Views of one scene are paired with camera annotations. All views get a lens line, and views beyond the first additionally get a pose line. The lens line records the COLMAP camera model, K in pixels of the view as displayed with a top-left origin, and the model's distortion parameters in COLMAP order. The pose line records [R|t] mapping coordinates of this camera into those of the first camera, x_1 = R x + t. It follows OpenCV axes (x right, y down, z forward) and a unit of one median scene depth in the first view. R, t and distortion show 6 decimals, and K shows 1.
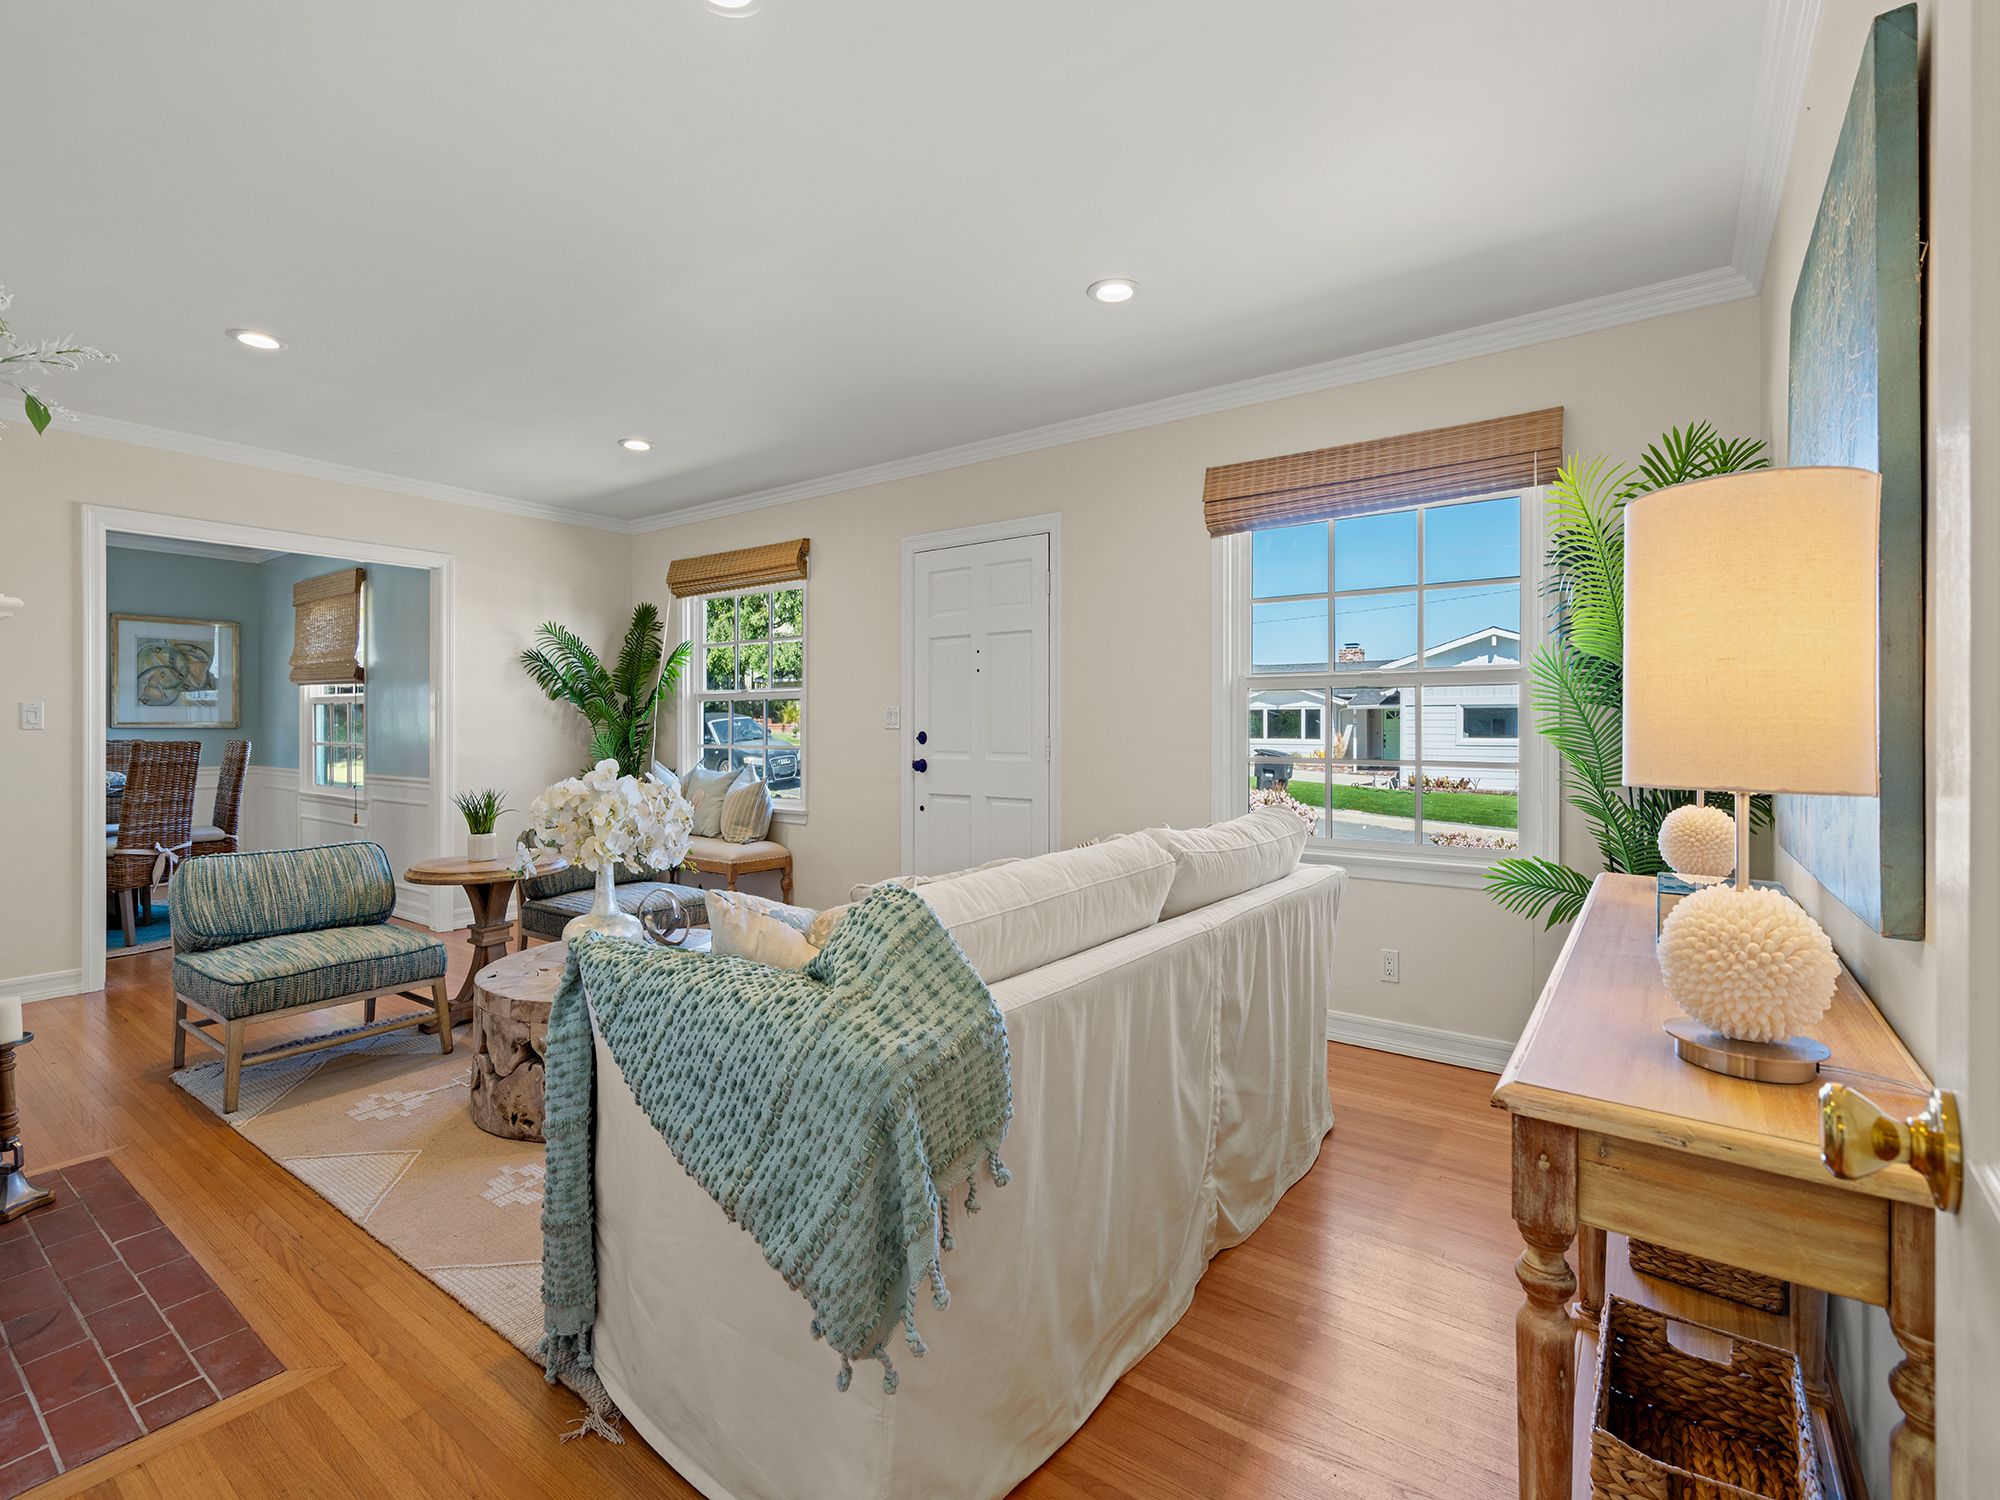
lens RADIAL K [[916.1, 0, 1003.6], [0, 916.1, 736.1], [0, 0, 1]] dist [0.001810, 0.000193]
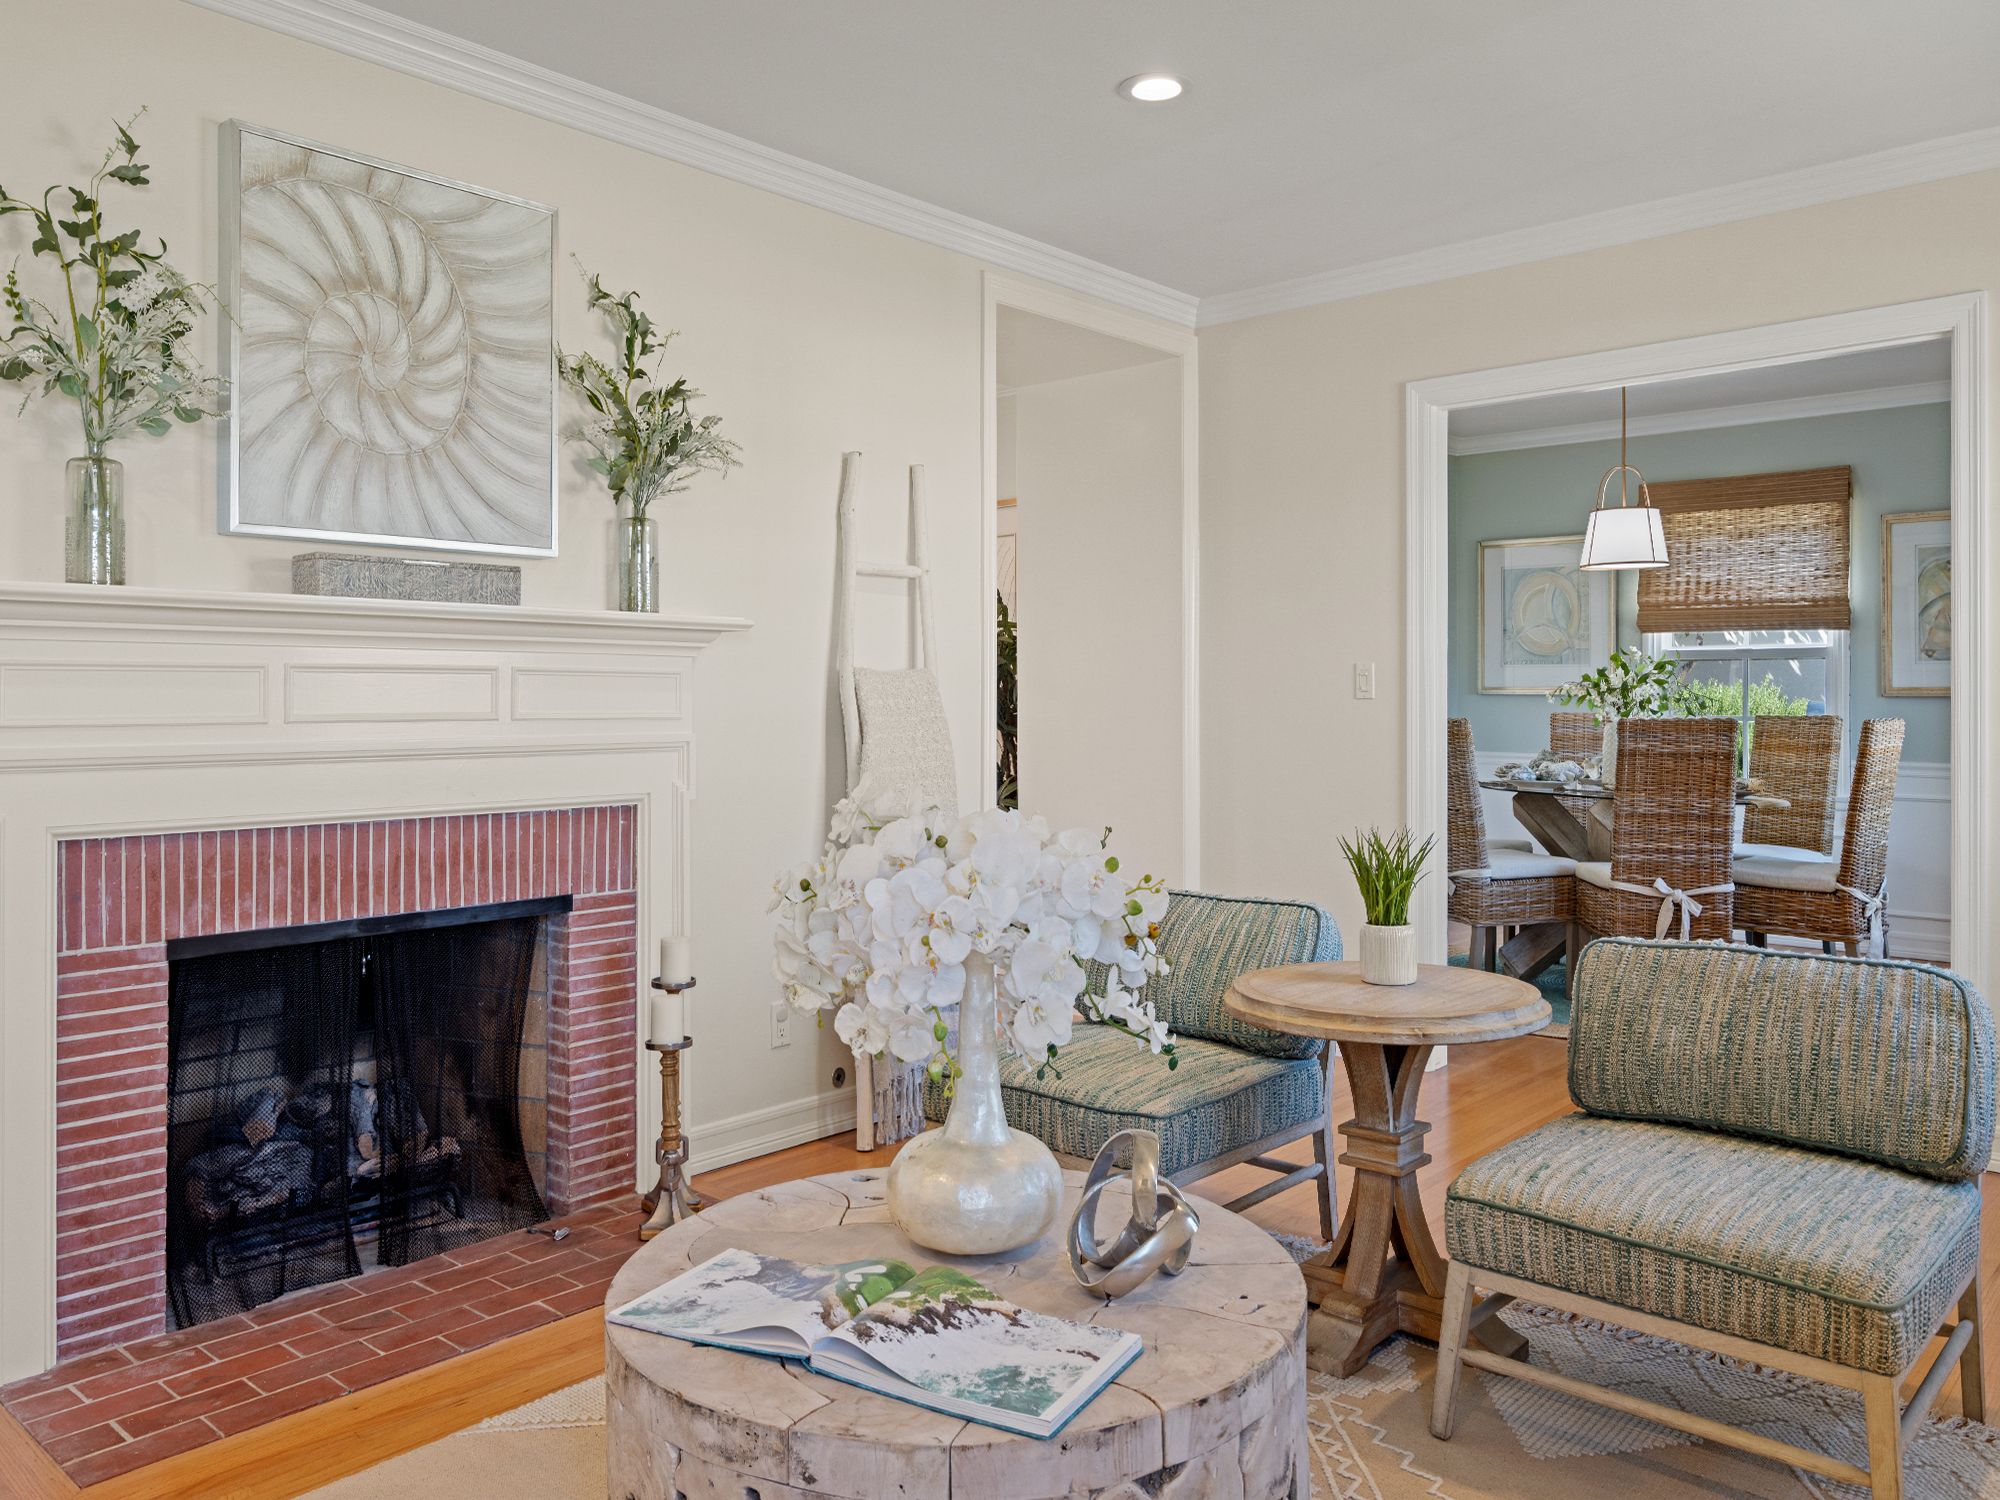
lens RADIAL K [[1473.9, 0, 1002.3], [0, 1473.9, 732.5], [0, 0, 1]] dist [0.009192, 0.003569]
pose [[-0.105271, 0.007319, -0.994417, 0.137122], [-0.003438, 0.999964, 0.007724, 0.009985], [0.994438, 0.004232, -0.105242, 0.672085]]
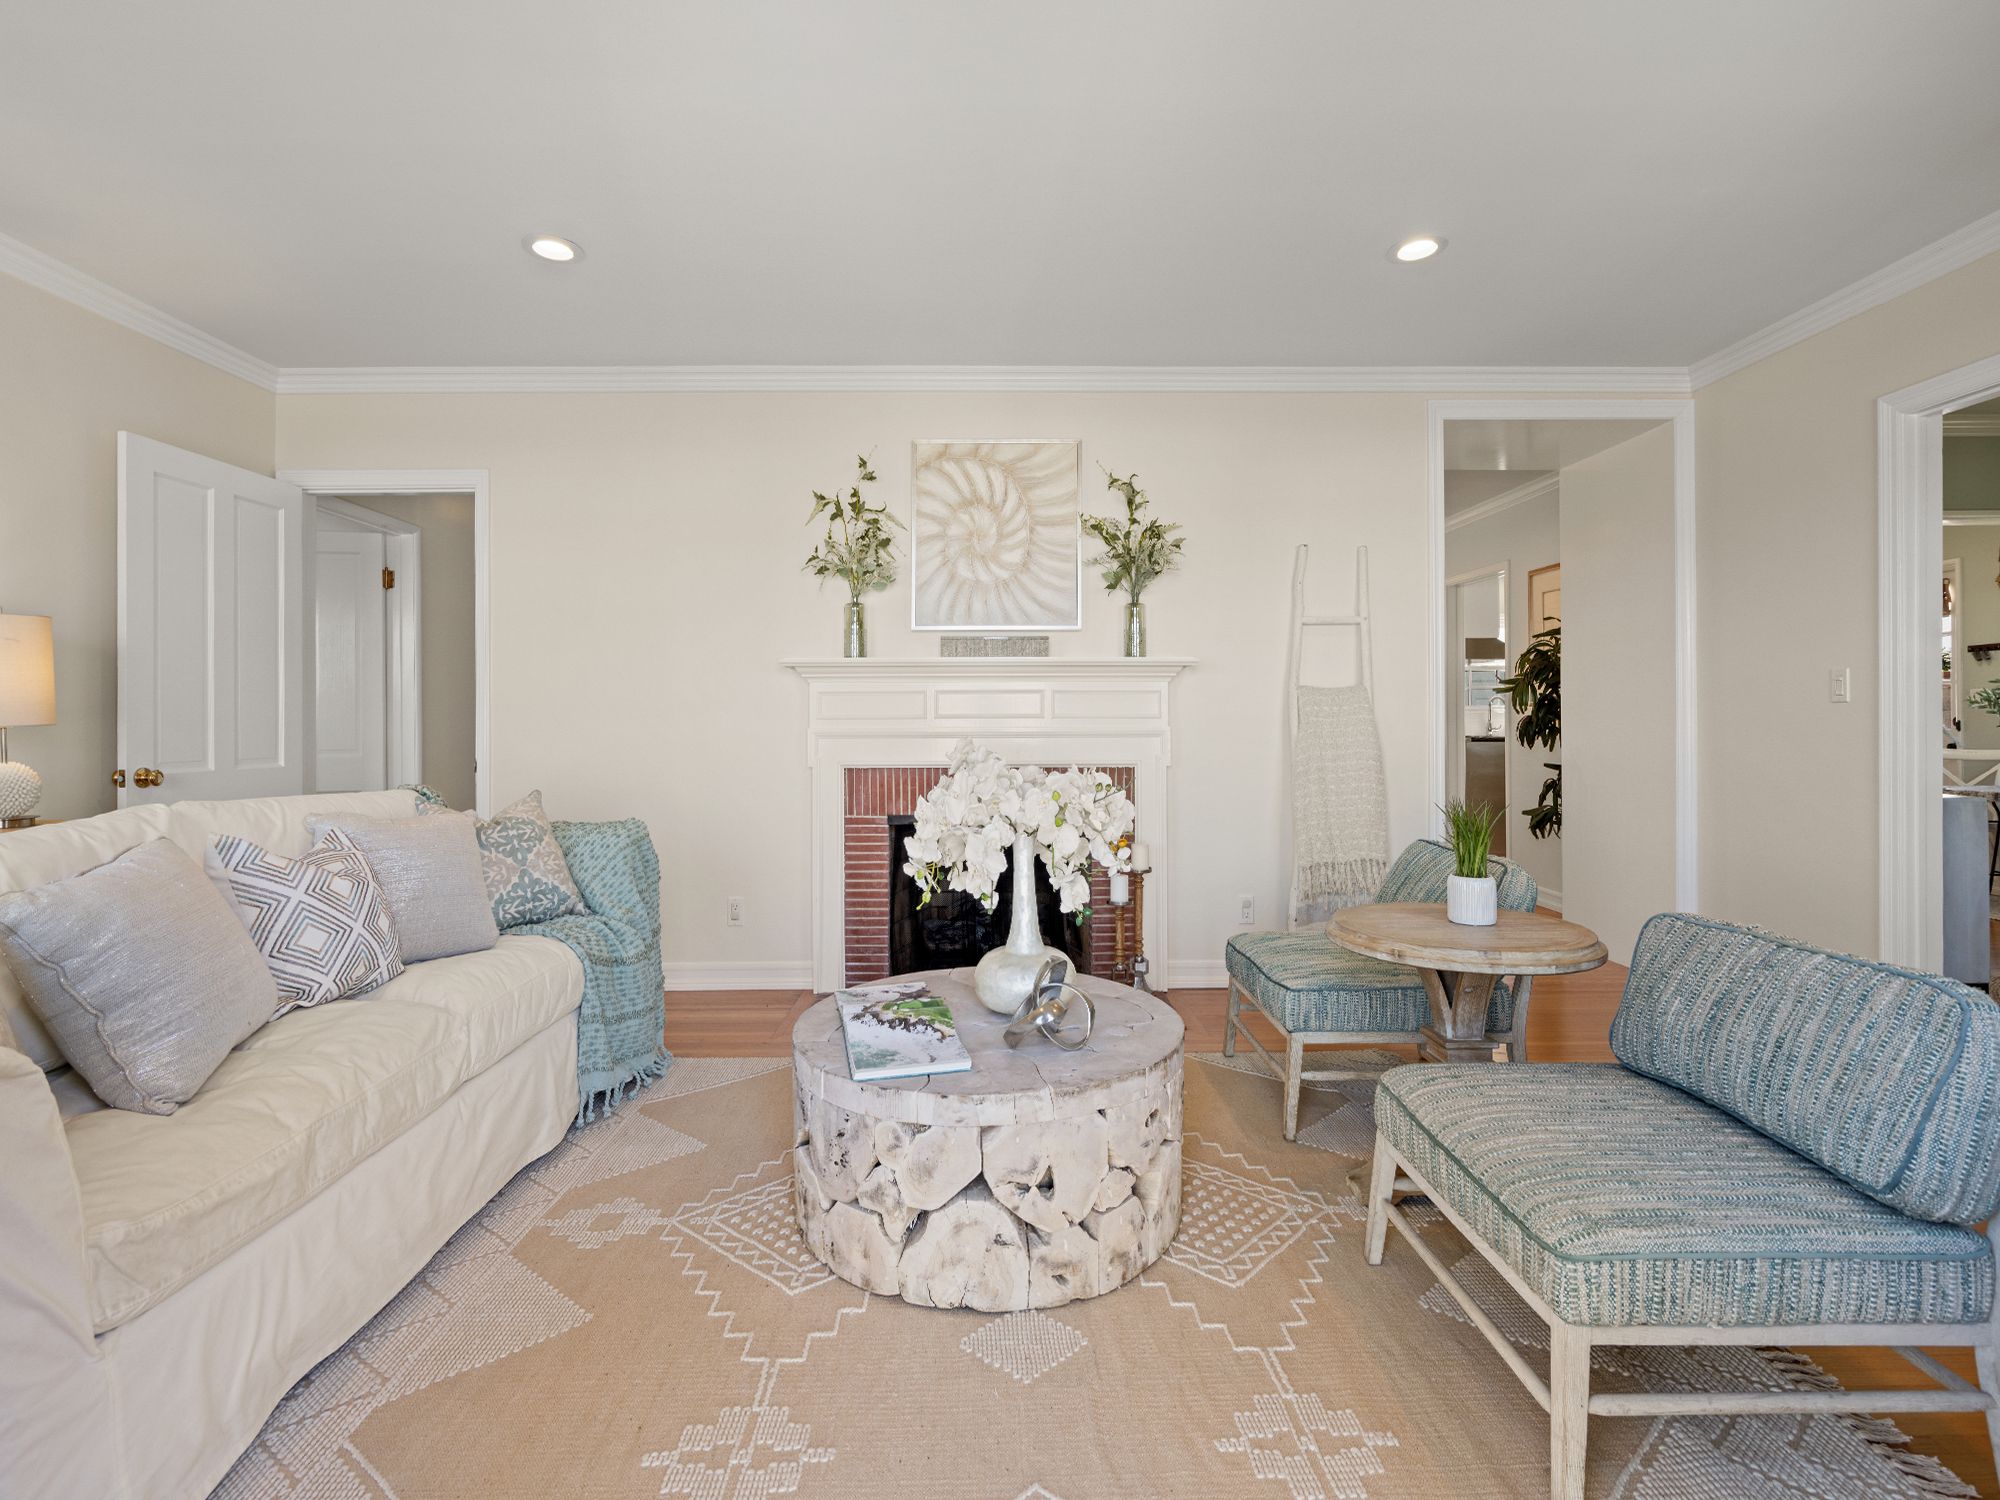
lens RADIAL K [[916.1, 0, 1000.3], [0, 916.1, 738.5], [0, 0, 1]] dist [0.001810, 0.000193]
pose [[-0.796967, 0.000072, -0.604023, 0.009796], [-0.010510, 0.999847, 0.013987, 0.017063], [0.603932, 0.017496, -0.796844, 0.962497]]
